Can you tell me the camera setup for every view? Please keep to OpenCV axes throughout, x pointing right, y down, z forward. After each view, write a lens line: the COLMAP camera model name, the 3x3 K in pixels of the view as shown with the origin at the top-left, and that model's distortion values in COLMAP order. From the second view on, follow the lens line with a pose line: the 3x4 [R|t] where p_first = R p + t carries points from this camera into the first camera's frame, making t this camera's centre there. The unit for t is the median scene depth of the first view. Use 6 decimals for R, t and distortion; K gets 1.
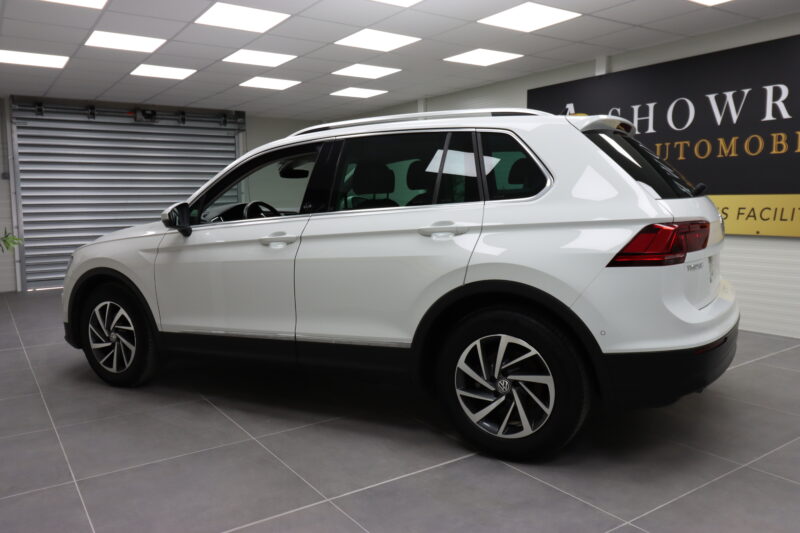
lens RADIAL K [[628.5, 0, 389.6], [0, 628.5, 259.5], [0, 0, 1]] dist [0.003075, 0.003441]
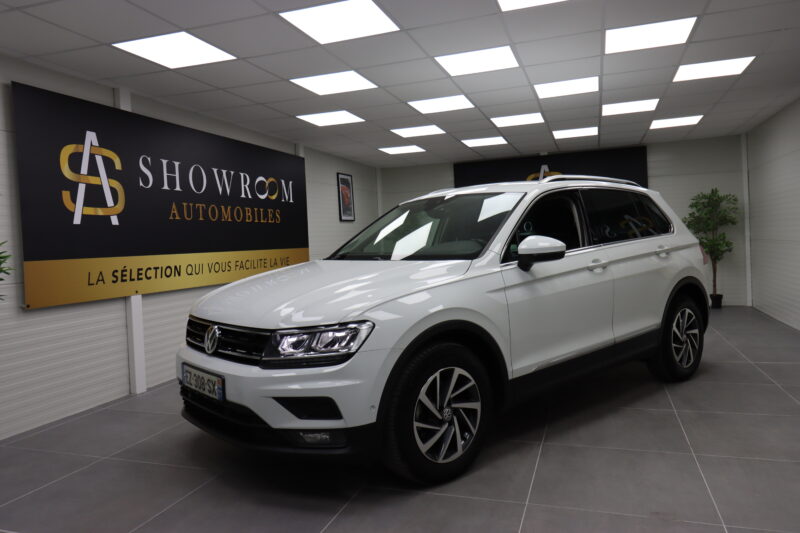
lens RADIAL K [[584.2, 0, 418.4], [0, 584.2, 262.7], [0, 0, 1]] dist [0.005241, -0.016370]
pose [[-0.634770, 0.014036, 0.772573, -0.605595], [0.129672, 0.987591, 0.088600, -0.138134], [-0.761743, 0.156422, -0.628713, 1.480463]]
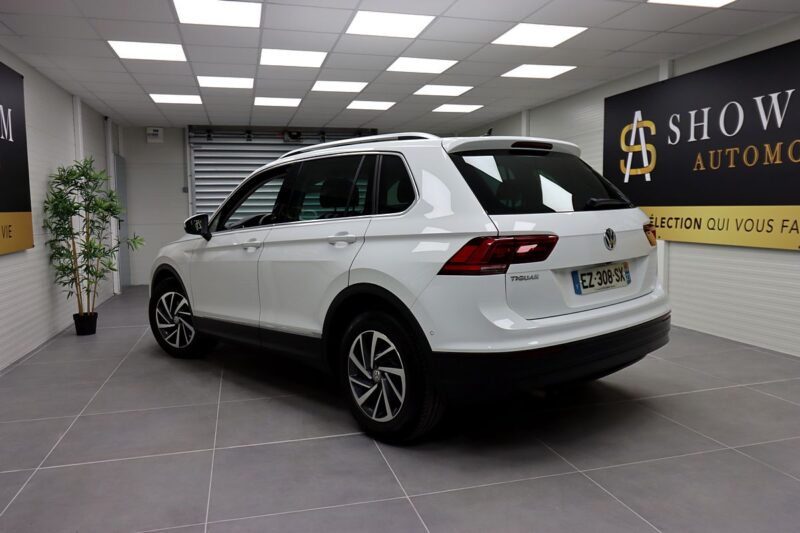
lens RADIAL K [[628.5, 0, 393.7], [0, 628.5, 260.7], [0, 0, 1]] dist [0.003075, 0.003441]
pose [[0.941636, 0.027276, -0.335527, 0.336119], [-0.030180, 0.999539, -0.003442, -0.003475], [0.335279, 0.013368, 0.942024, -0.044137]]
